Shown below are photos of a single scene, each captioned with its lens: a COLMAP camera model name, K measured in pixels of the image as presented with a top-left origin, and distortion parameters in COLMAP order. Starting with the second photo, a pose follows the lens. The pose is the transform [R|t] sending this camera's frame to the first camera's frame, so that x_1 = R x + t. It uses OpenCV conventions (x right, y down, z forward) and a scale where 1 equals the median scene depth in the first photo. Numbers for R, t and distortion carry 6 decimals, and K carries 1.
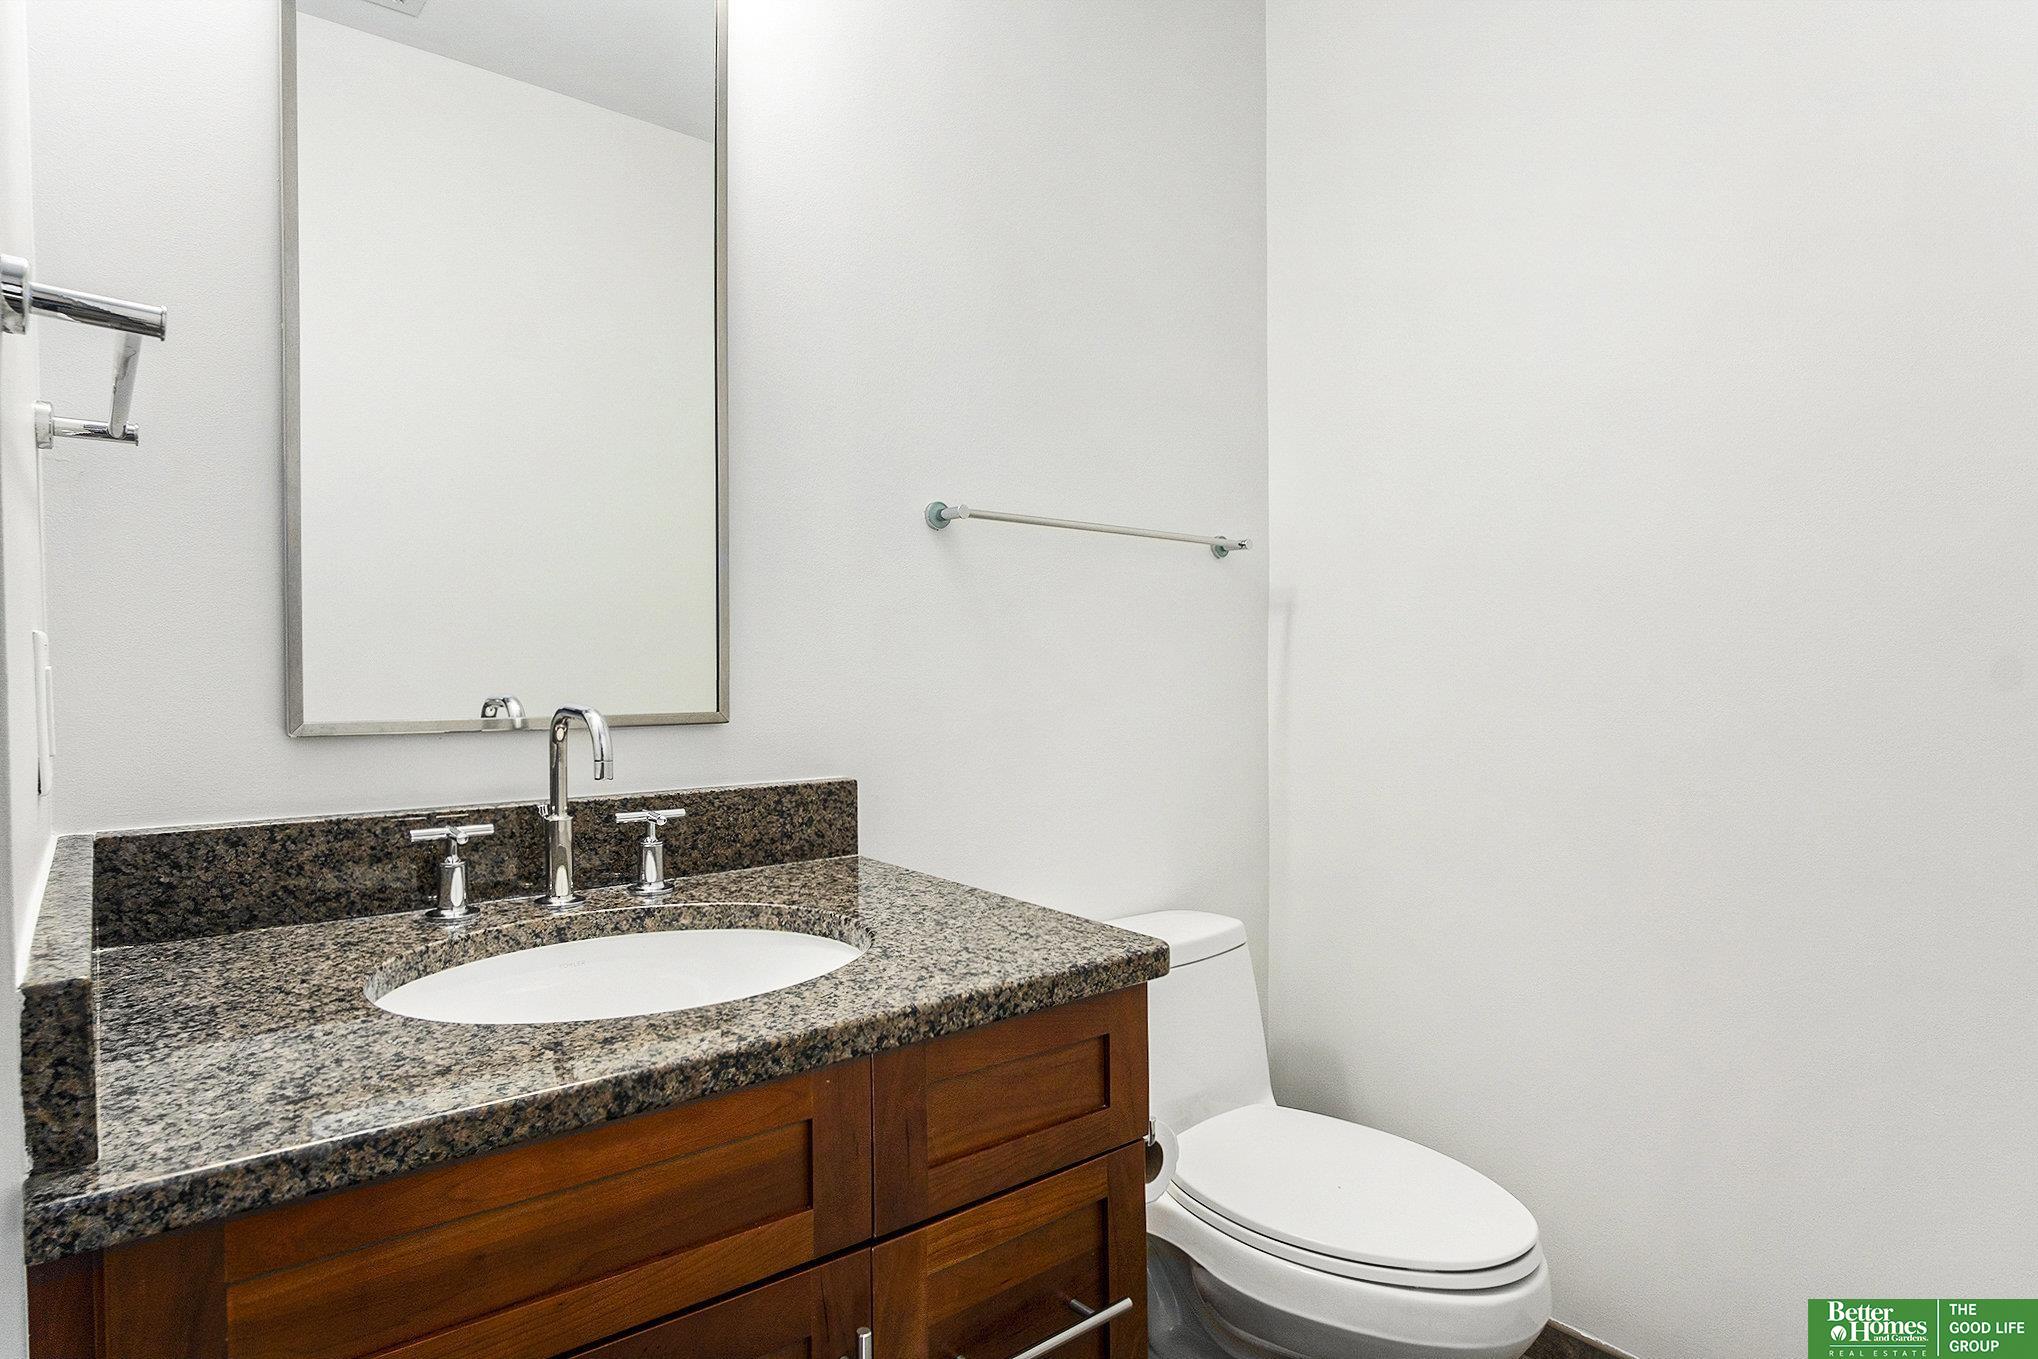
lens RADIAL K [[1119.8, 0, 1011.1], [0, 1119.8, 668.9], [0, 0, 1]] dist [-0.003852, -0.001858]
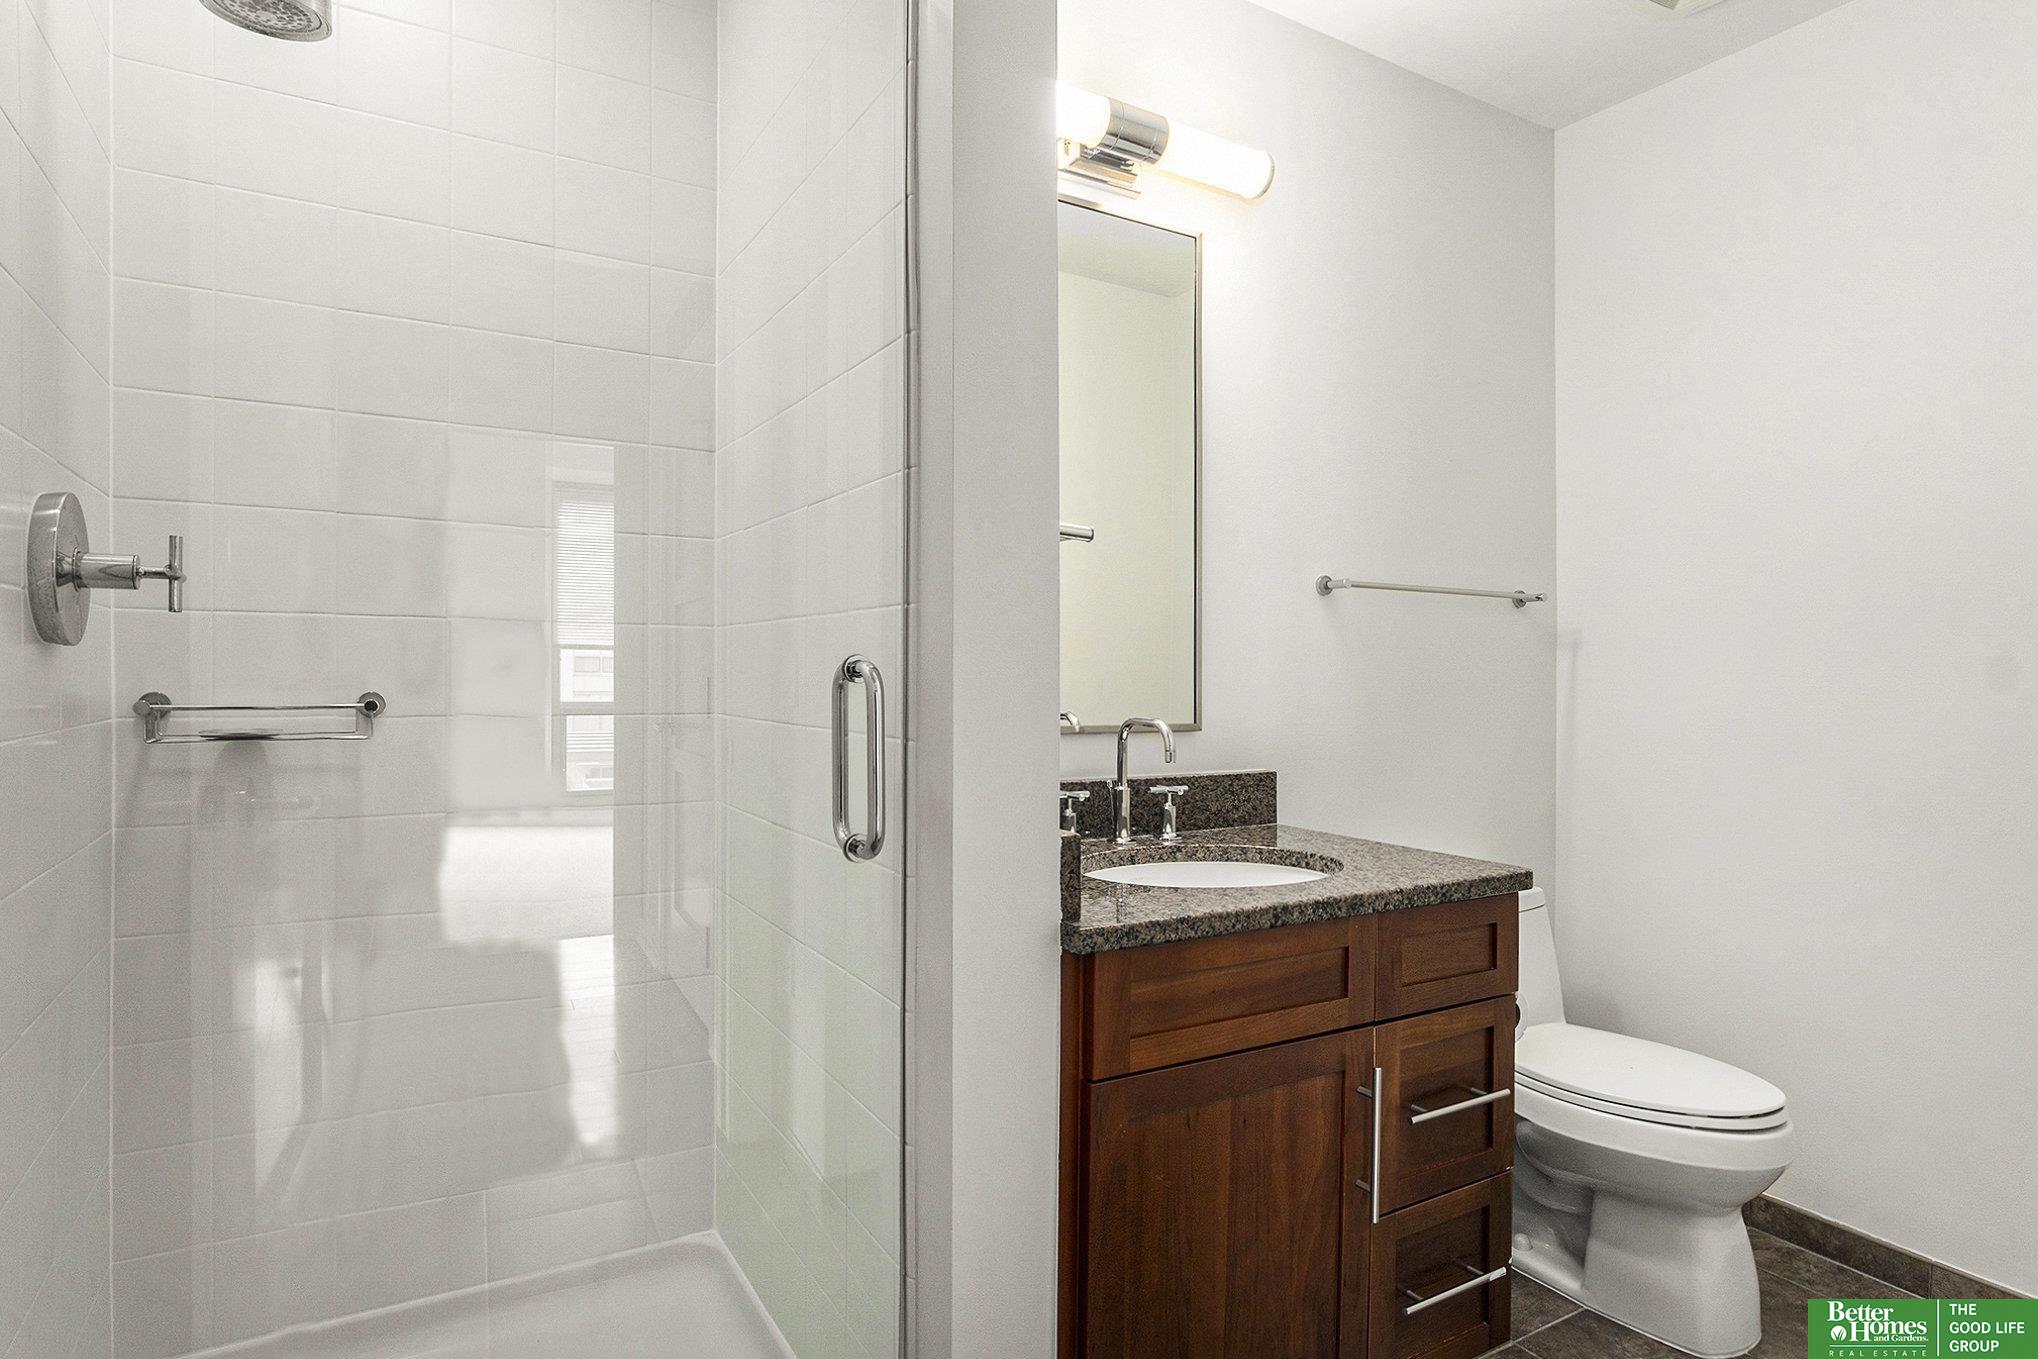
lens RADIAL K [[1097.0, 0, 1045.4], [0, 1097.0, 698.2], [0, 0, 1]] dist [-0.042215, 0.000471]
pose [[0.987374, -0.000989, -0.158401, -0.291574], [0.001606, 0.999992, 0.003765, -0.001466], [0.158396, -0.003972, 0.987368, -0.611051]]
